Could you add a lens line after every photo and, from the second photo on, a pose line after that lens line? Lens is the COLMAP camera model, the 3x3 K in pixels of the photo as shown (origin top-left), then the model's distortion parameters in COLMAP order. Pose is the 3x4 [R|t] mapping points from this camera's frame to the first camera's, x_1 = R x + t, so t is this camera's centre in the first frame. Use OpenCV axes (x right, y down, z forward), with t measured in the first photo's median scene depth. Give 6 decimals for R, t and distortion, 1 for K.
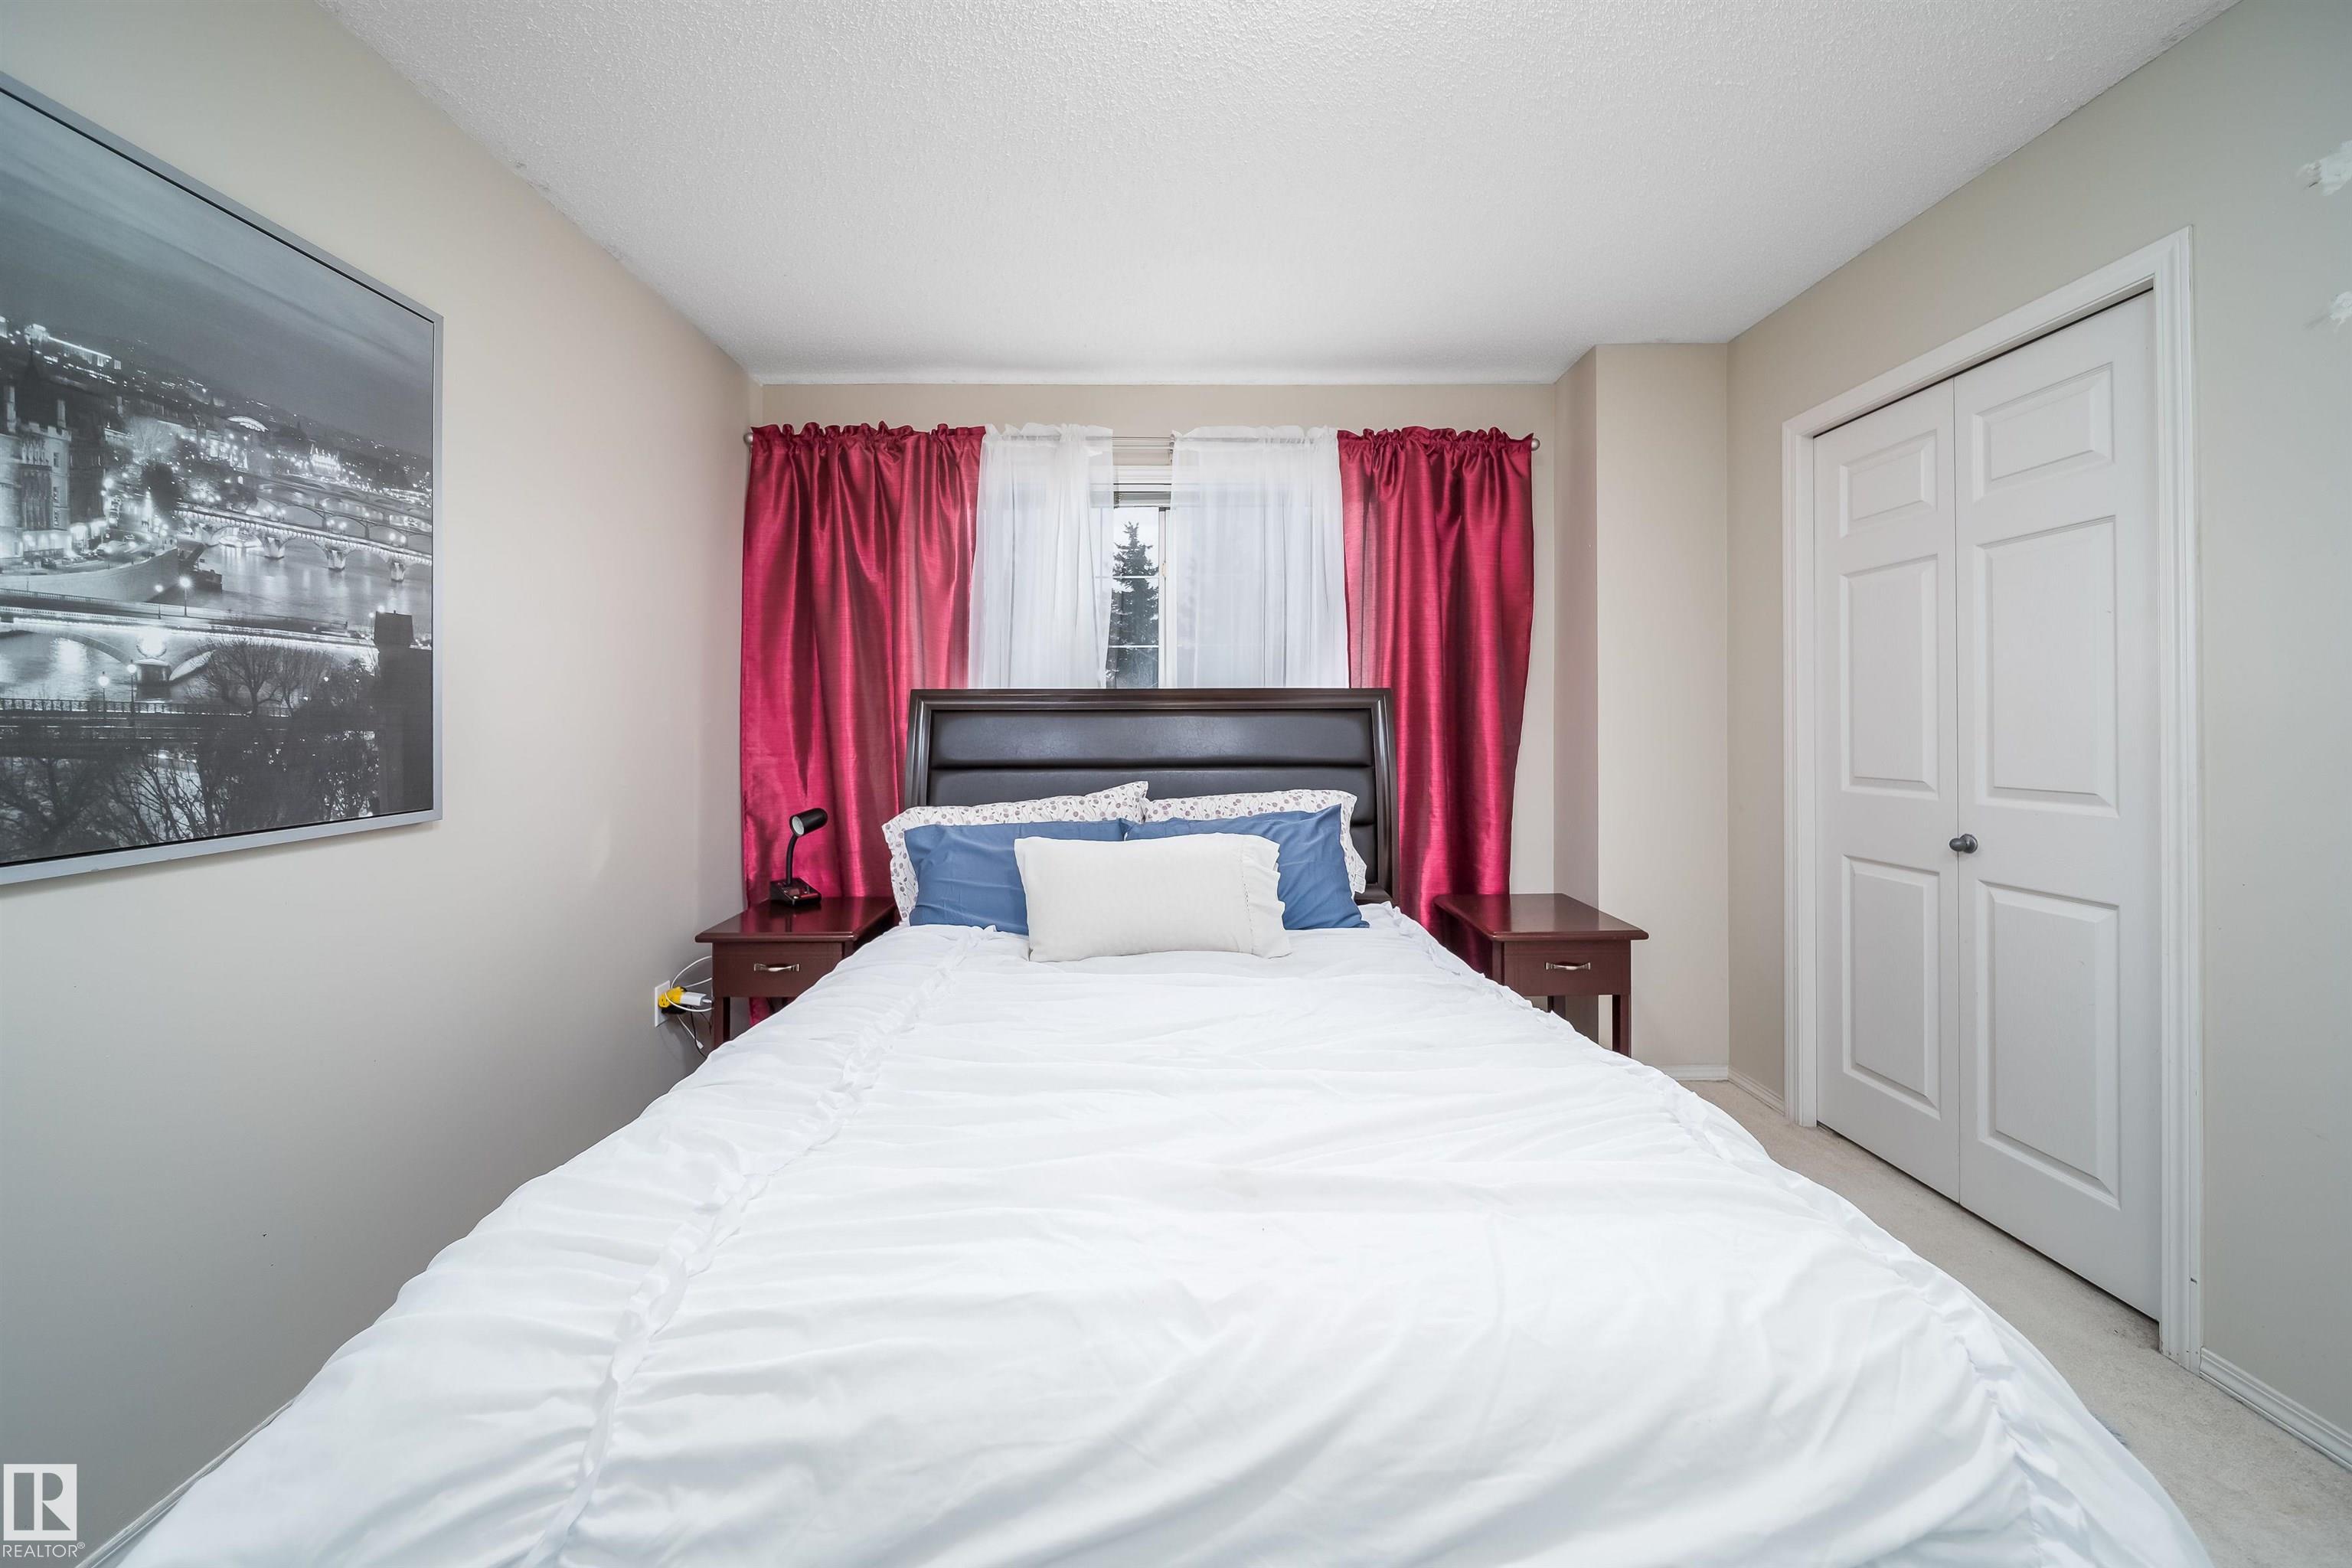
lens RADIAL K [[849.6, 0, 1169.6], [0, 849.6, 724.0], [0, 0, 1]] dist [-0.007641, -0.000184]
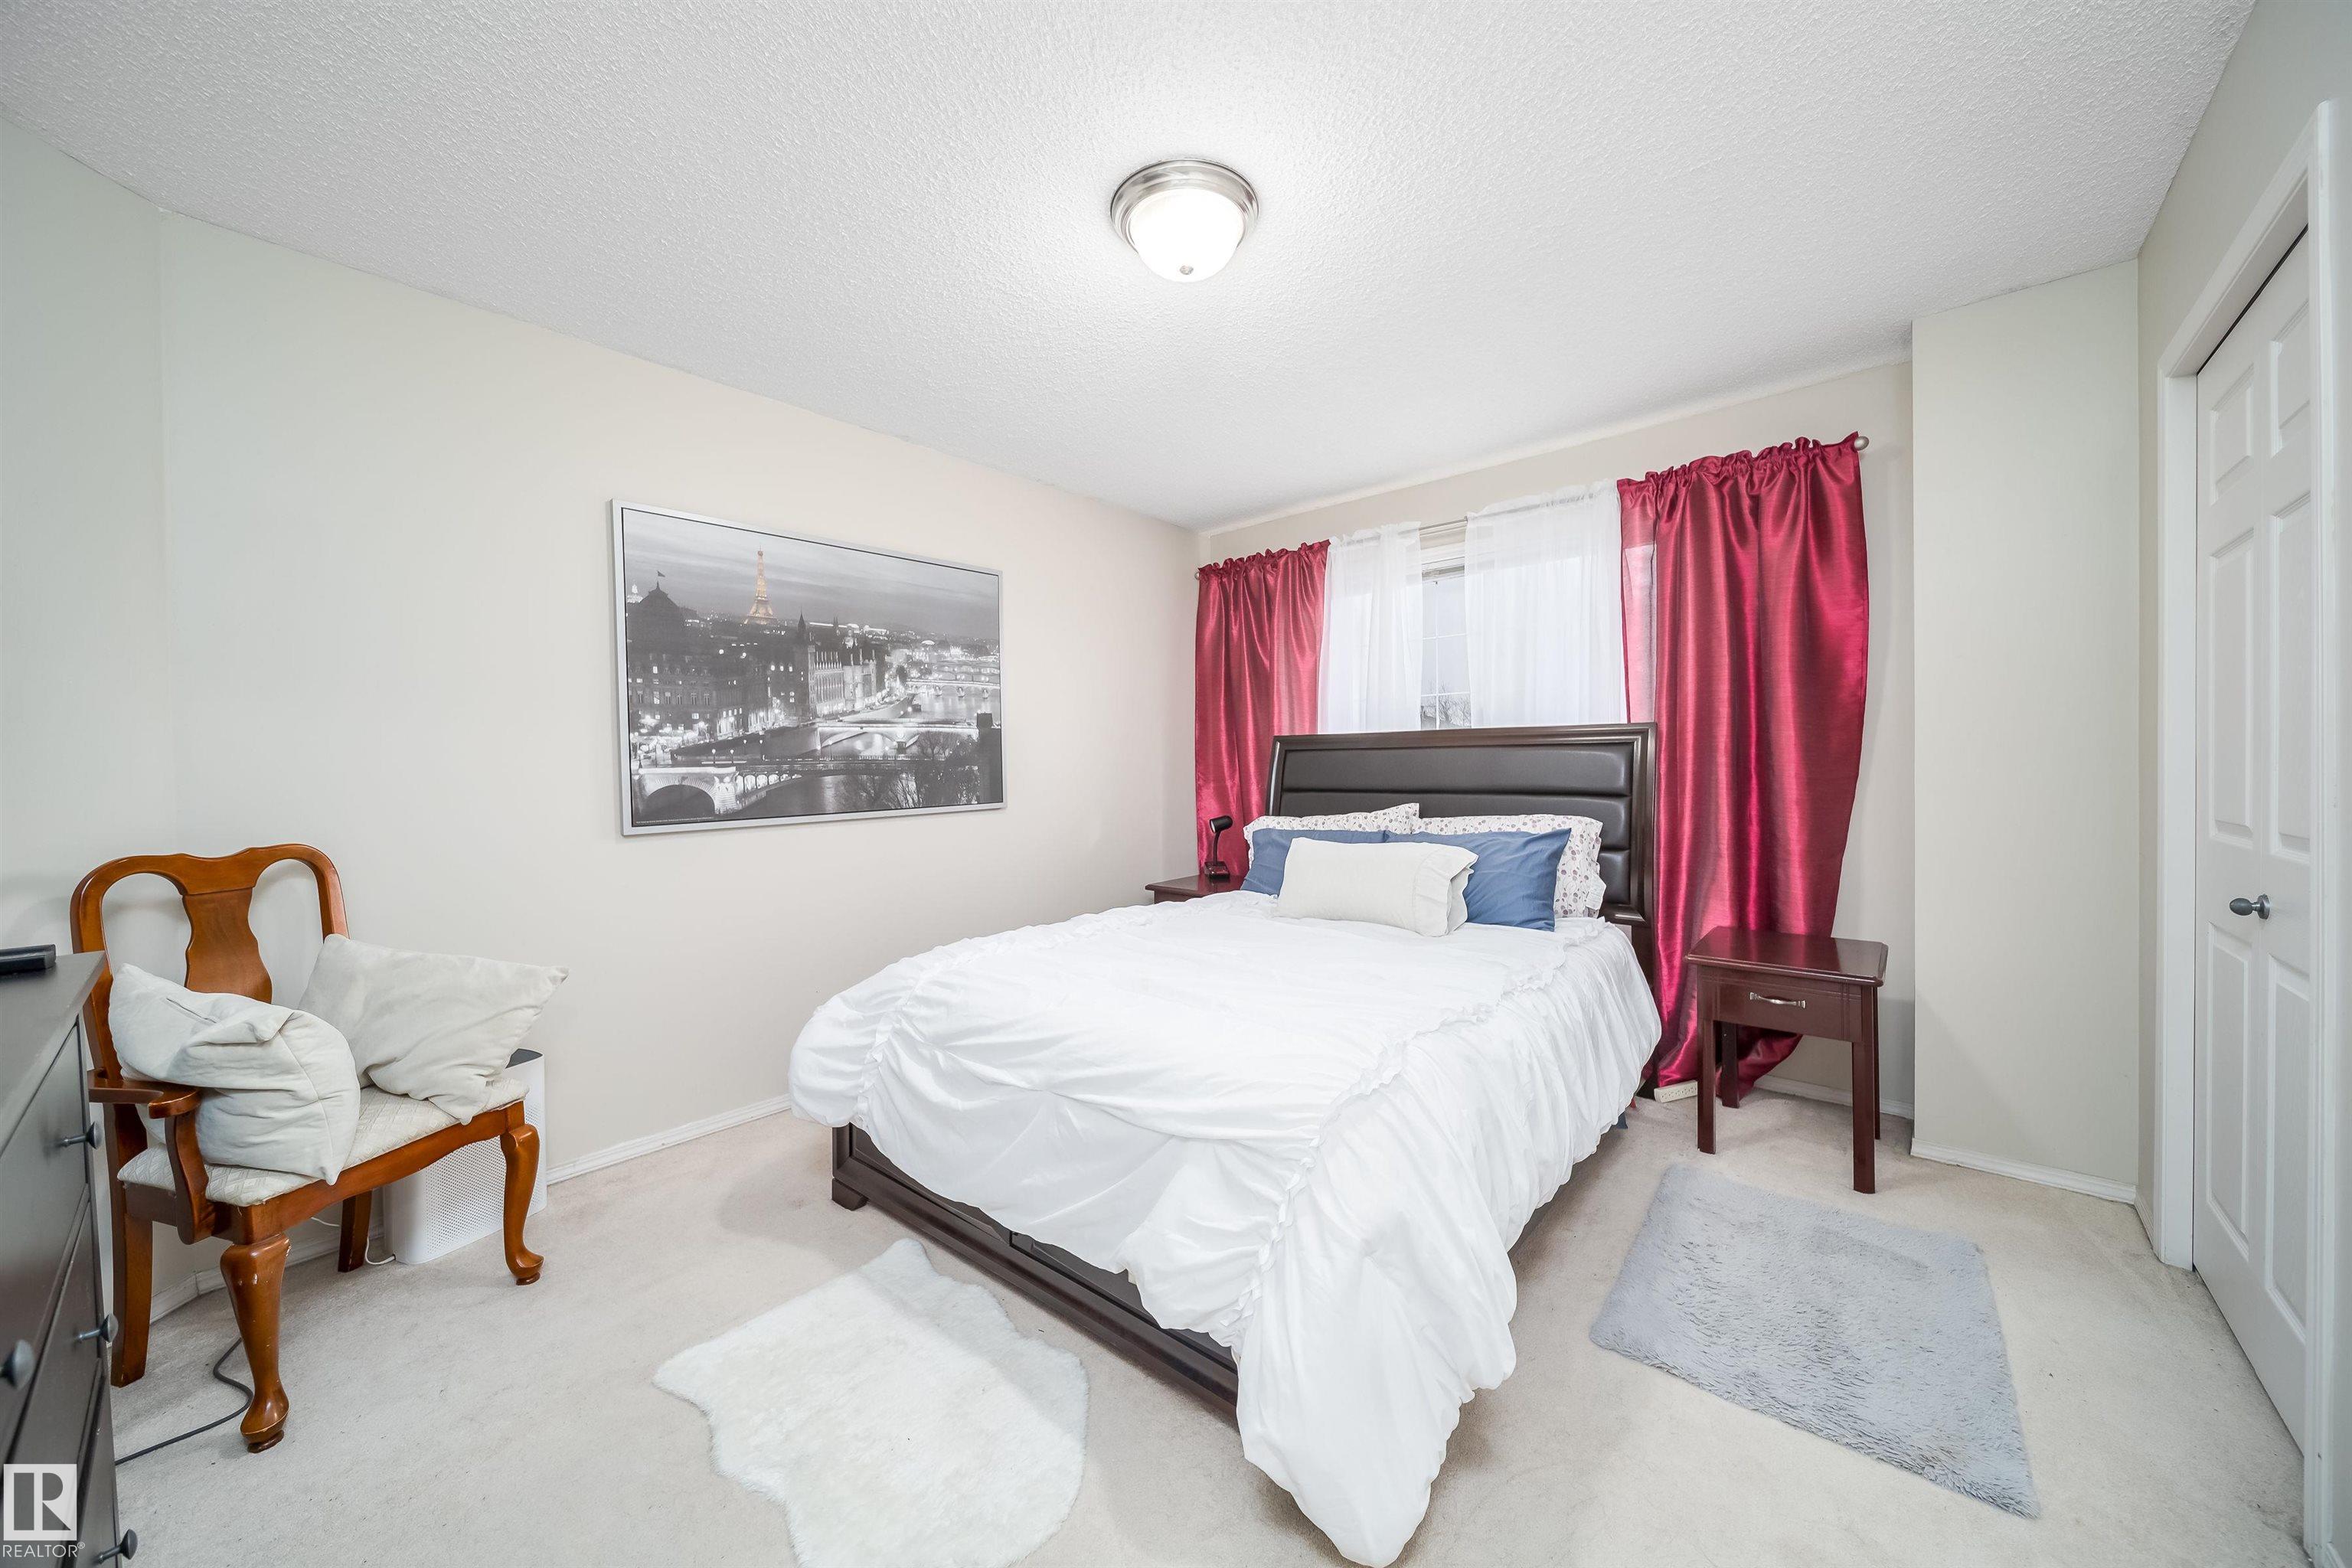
lens RADIAL K [[849.6, 0, 1199.1], [0, 849.6, 777.1], [0, 0, 1]] dist [-0.007641, -0.000184]
pose [[0.739985, 0.006773, -0.672589, 0.635763], [0.009949, 0.999730, 0.021014, -0.002132], [0.672549, -0.022242, 0.739718, -0.175734]]
